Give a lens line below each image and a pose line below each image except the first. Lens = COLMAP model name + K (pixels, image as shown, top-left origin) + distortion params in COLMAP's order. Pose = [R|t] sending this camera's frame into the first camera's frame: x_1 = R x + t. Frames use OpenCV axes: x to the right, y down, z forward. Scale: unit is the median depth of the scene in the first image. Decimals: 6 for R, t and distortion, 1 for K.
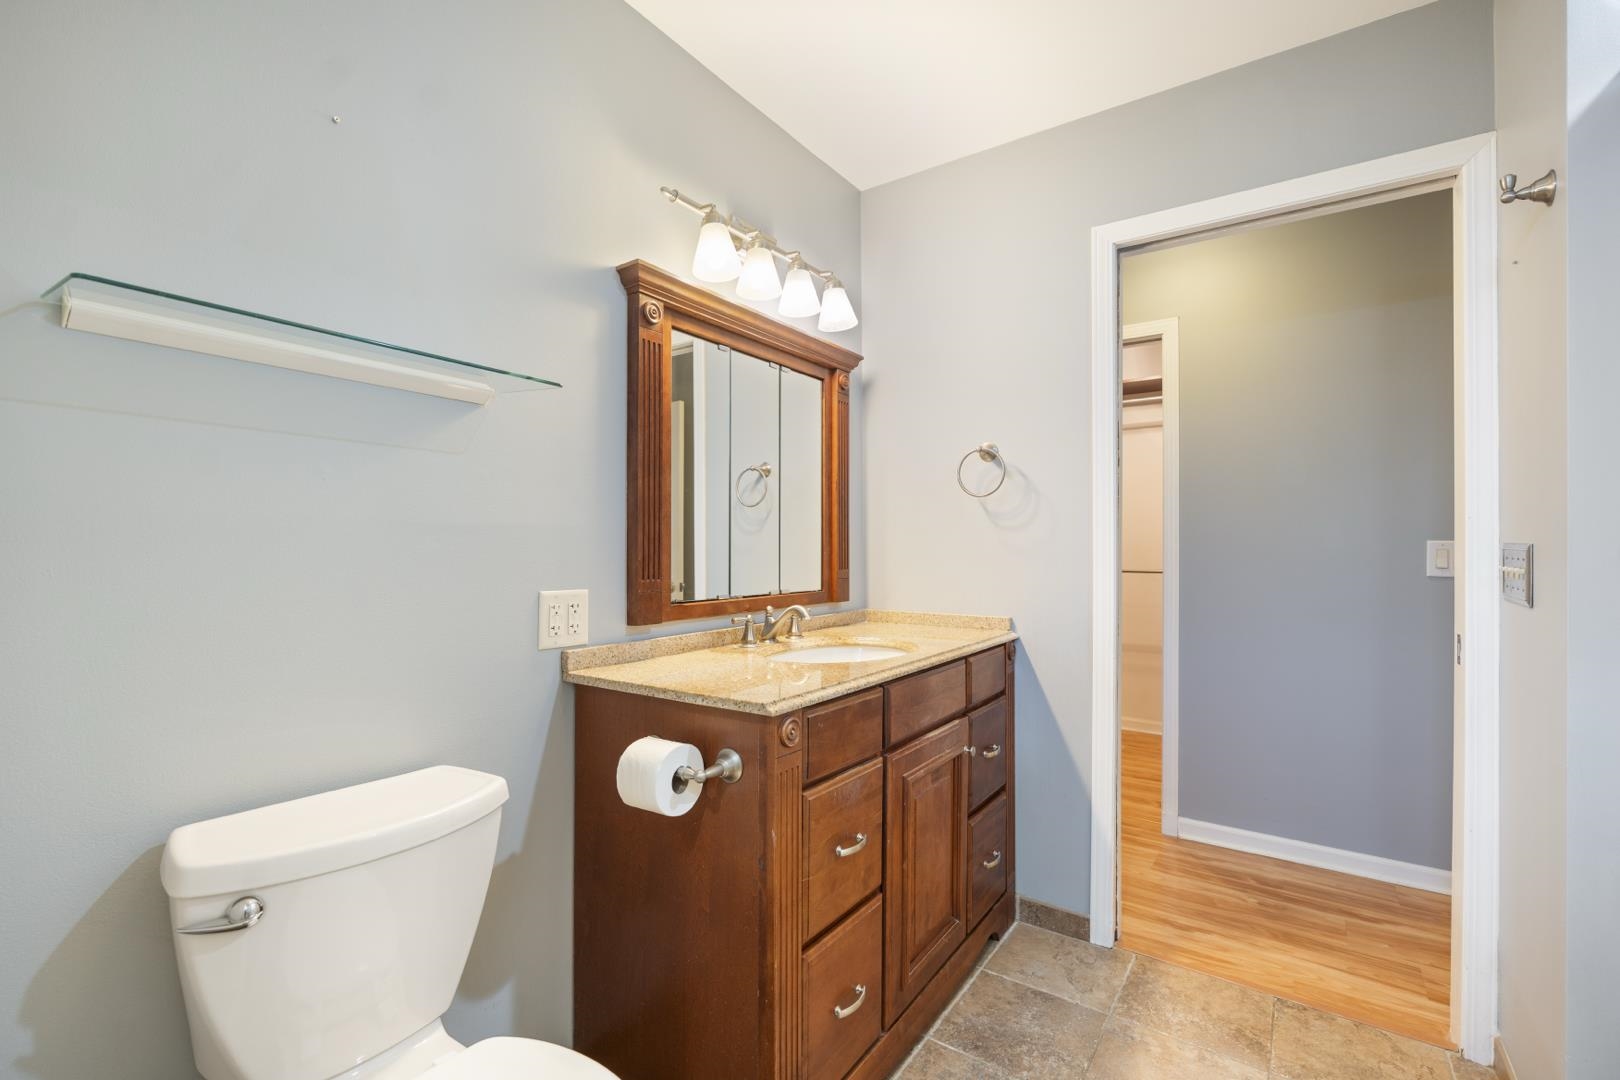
lens RADIAL K [[710.0, 0, 805.5], [0, 710.0, 537.2], [0, 0, 1]] dist [-0.010796, 0.003677]
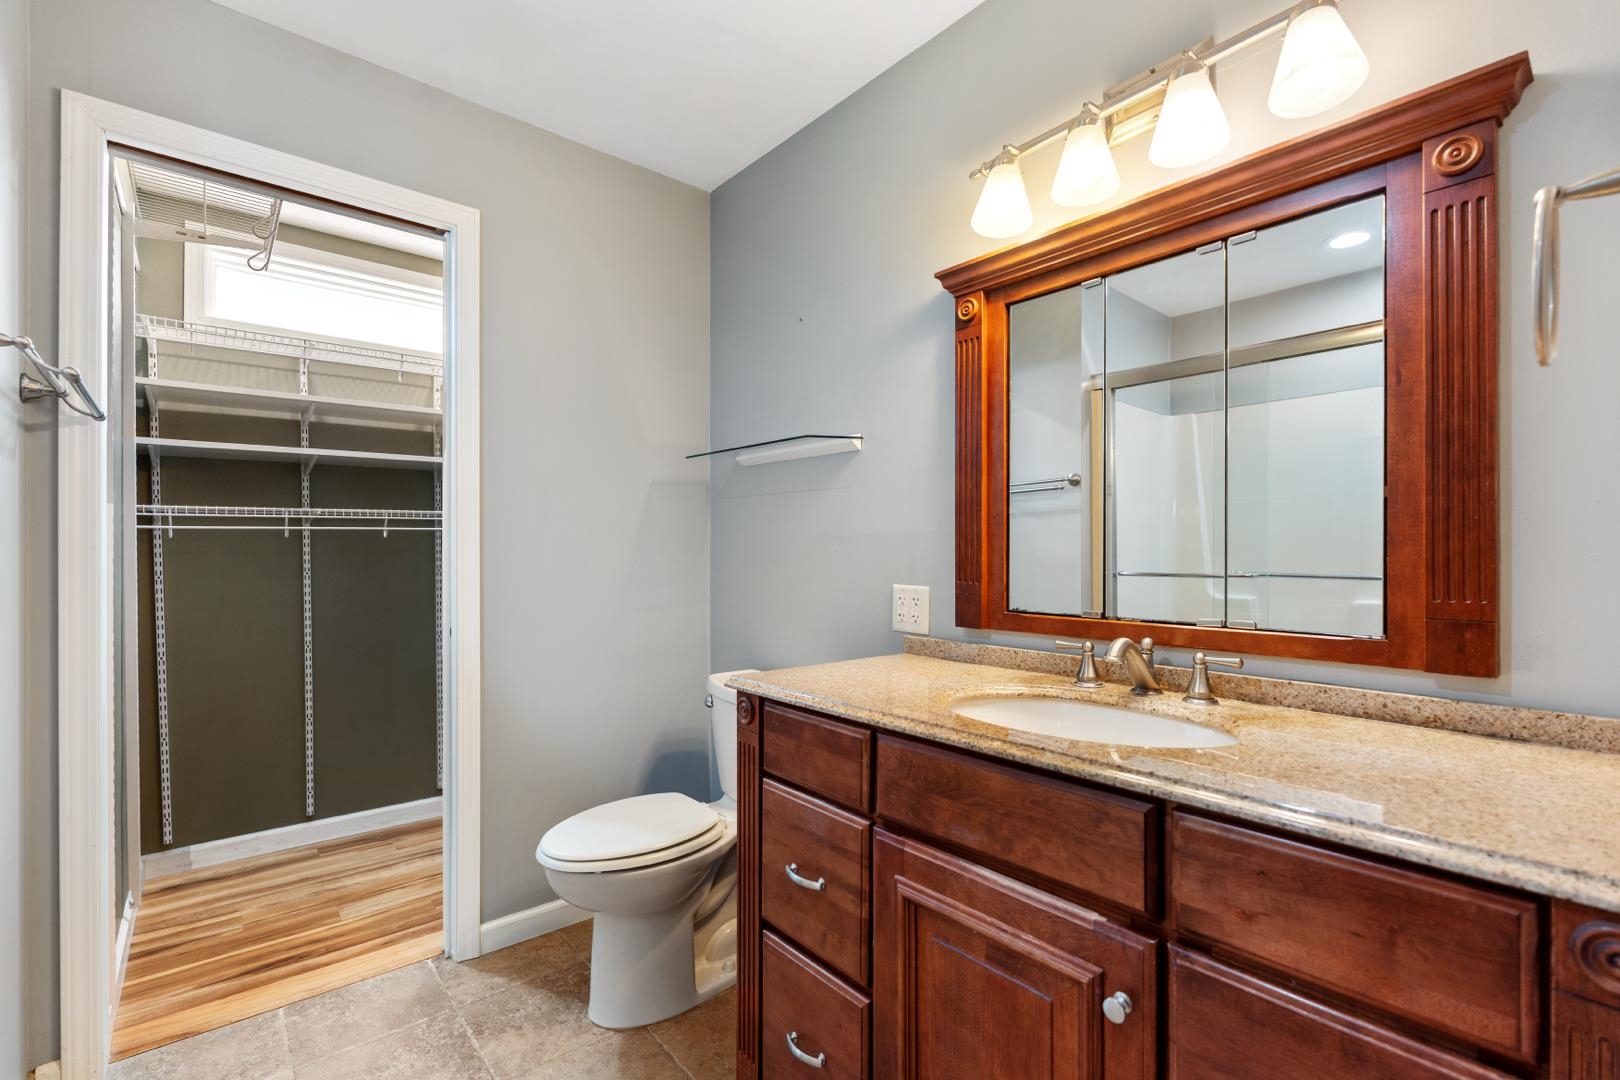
lens RADIAL K [[710.0, 0, 813.8], [0, 710.0, 550.8], [0, 0, 1]] dist [-0.010796, 0.003677]
pose [[-0.241525, -0.006669, -0.970372, 0.756910], [0.012924, 0.999866, -0.010088, 0.022485], [0.970309, -0.014977, -0.241406, 0.991761]]
